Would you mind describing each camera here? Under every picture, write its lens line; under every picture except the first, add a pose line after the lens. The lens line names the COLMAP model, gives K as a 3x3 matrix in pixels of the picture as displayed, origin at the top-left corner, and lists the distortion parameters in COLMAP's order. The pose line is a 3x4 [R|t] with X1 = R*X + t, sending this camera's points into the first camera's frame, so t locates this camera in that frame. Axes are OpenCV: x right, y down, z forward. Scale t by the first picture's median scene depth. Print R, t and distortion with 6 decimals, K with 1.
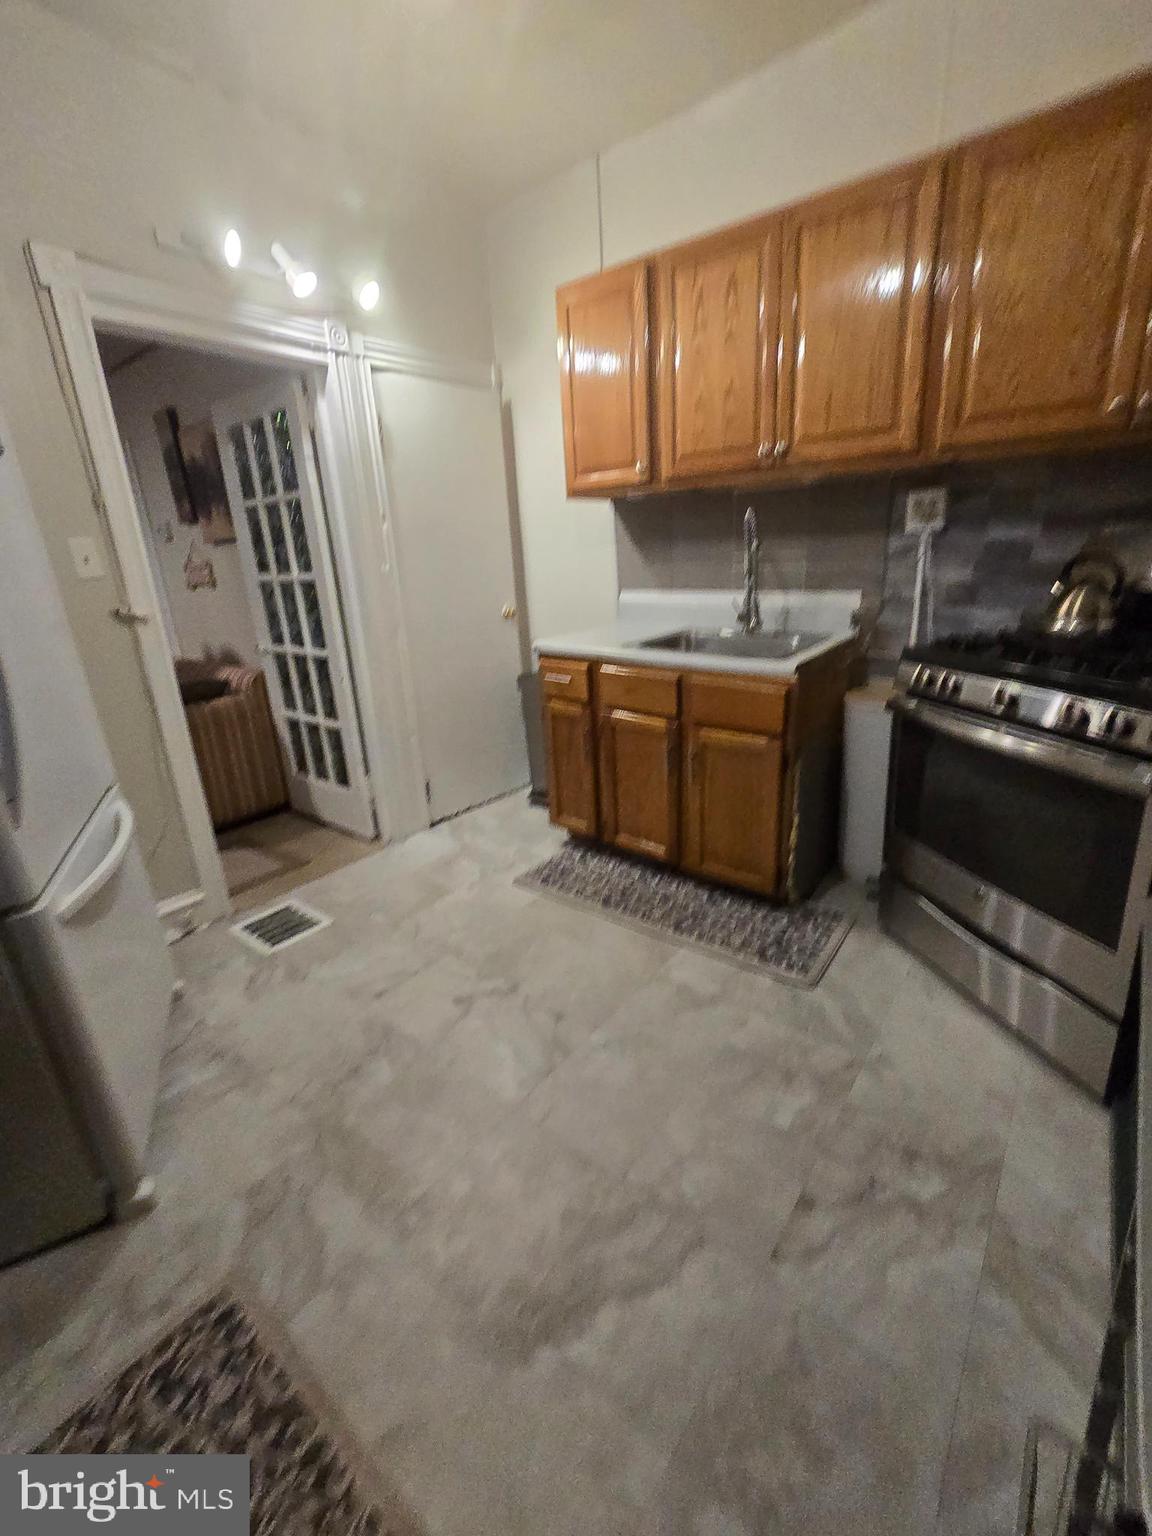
lens RADIAL K [[639.8, 0, 581.9], [0, 639.8, 754.4], [0, 0, 1]] dist [-0.000249, -0.000229]
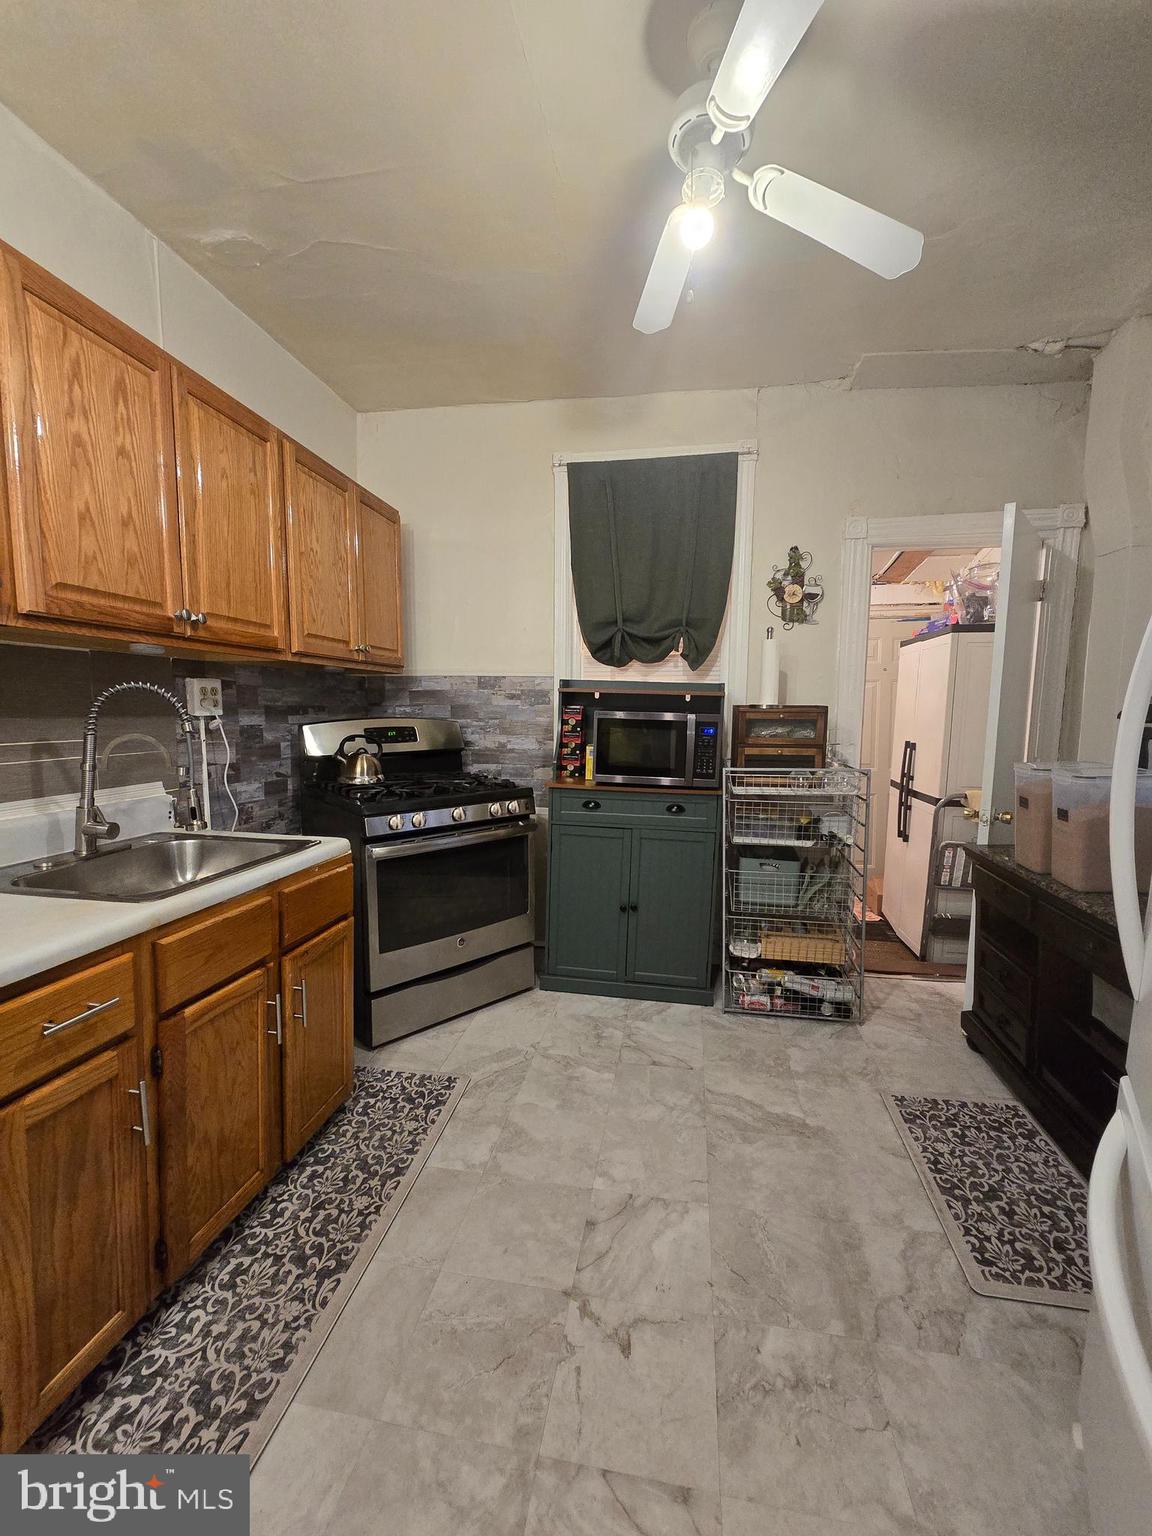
lens RADIAL K [[631.8, 0, 584.4], [0, 631.8, 770.4], [0, 0, 1]] dist [0.000052, -0.000267]
pose [[-0.483294, -0.042117, 0.874444, -0.658275], [0.286400, 0.936274, 0.203385, -0.308581], [-0.827286, 0.348735, -0.440434, 0.997887]]
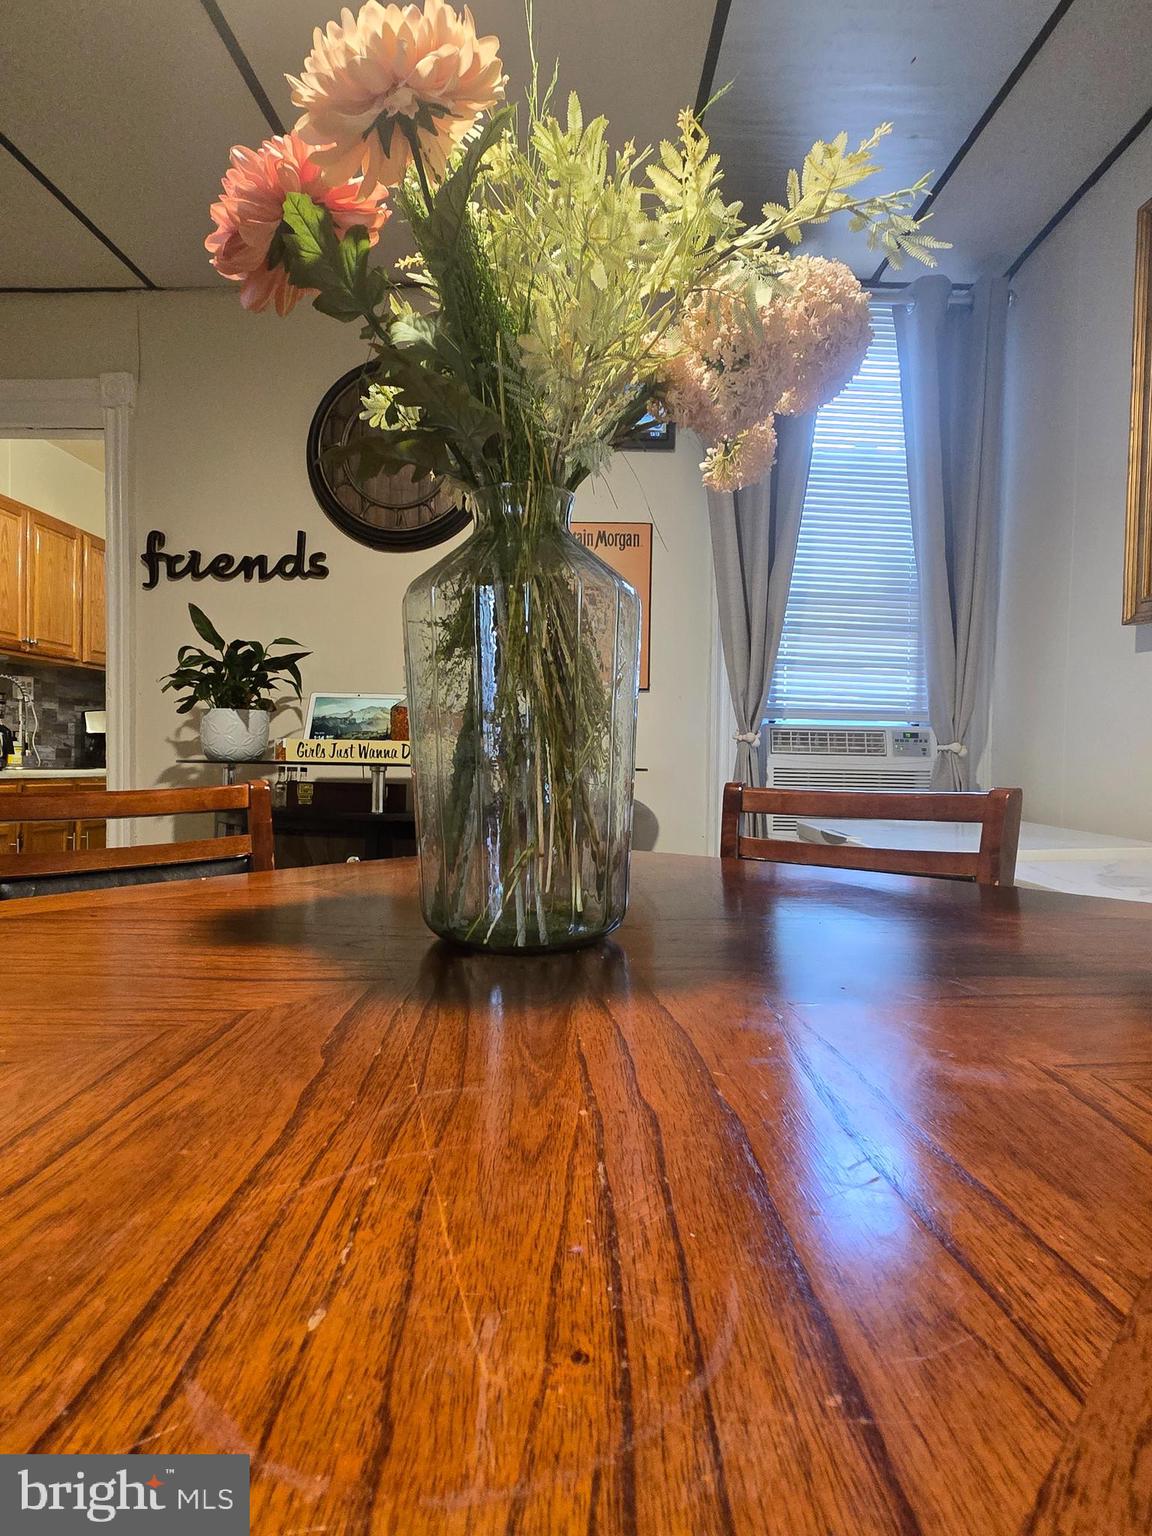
lens RADIAL K [[832.0, 0, 576.0], [0, 832.0, 768.0], [0, 0, 1]] dist [0.003031, -0.000186]
pose [[-0.604878, 0.020285, 0.796060, -2.053525], [0.253764, 0.952468, 0.168549, -0.189025], [-0.754802, 0.303963, -0.581274, 1.253168]]
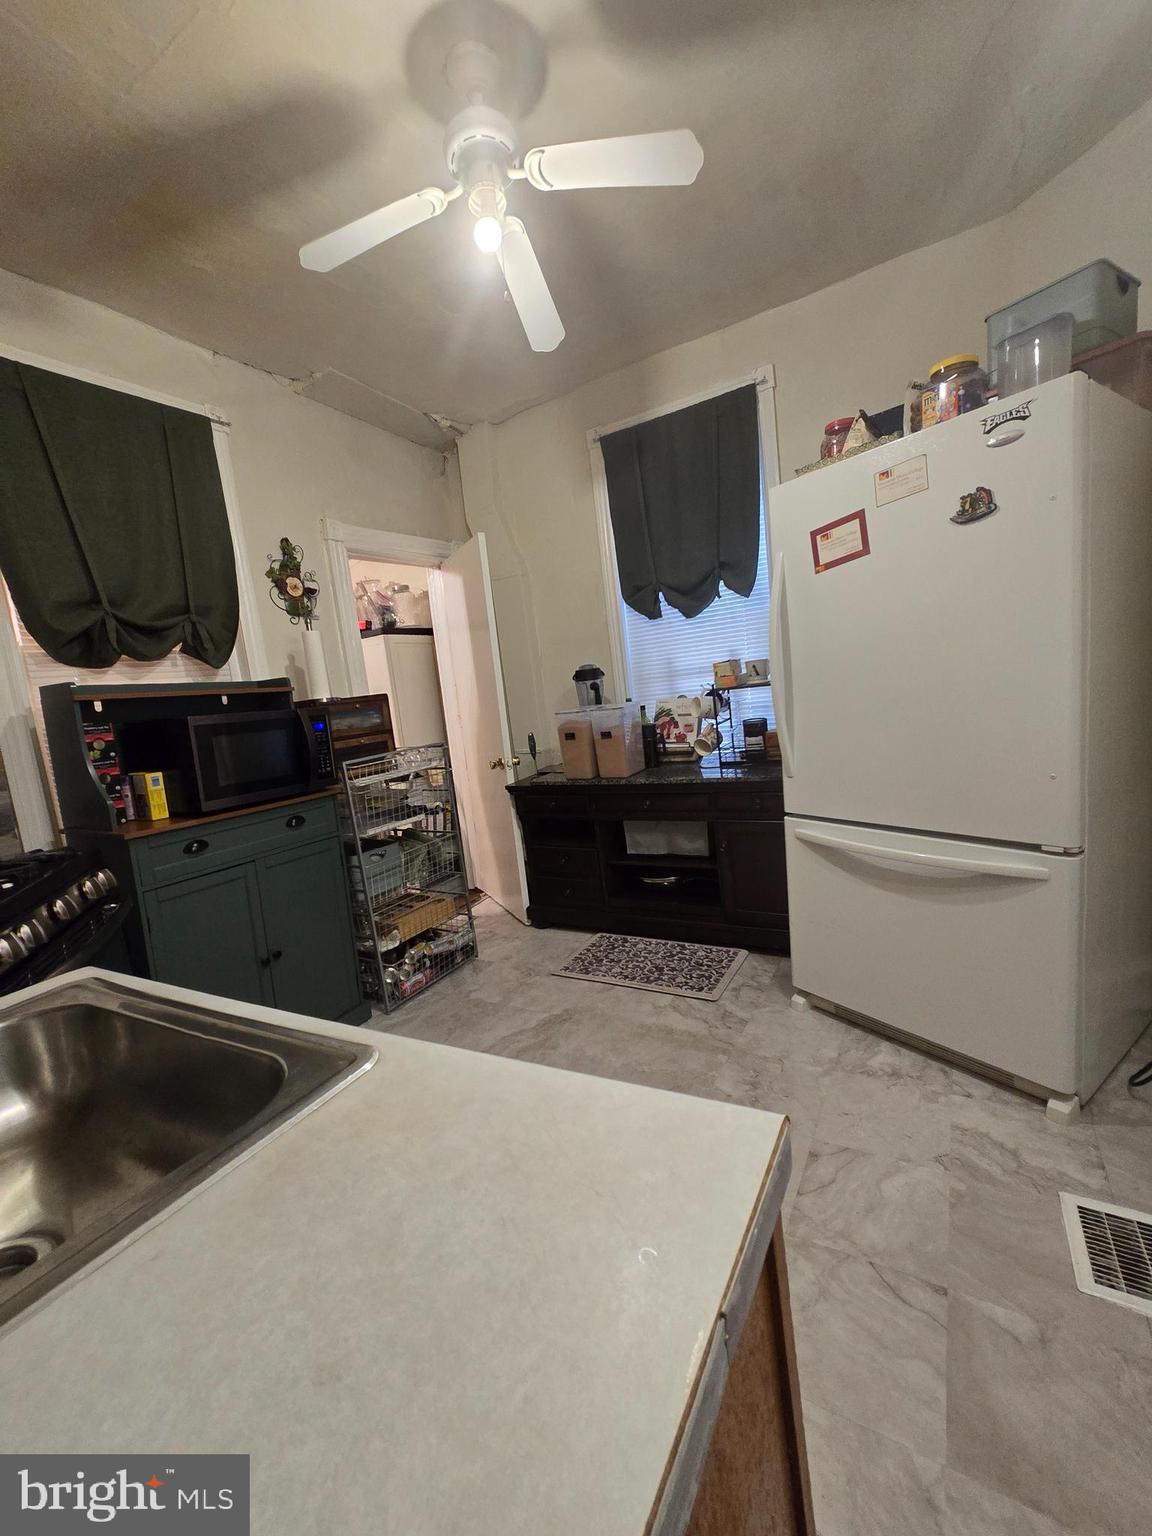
lens RADIAL K [[631.8, 0, 584.4], [0, 631.8, 770.4], [0, 0, 1]] dist [0.000052, -0.000267]
pose [[-0.975439, 0.181577, -0.124694, -0.012594], [0.111410, 0.895047, 0.431831, -0.420622], [0.190018, 0.407333, -0.893293, 1.346833]]
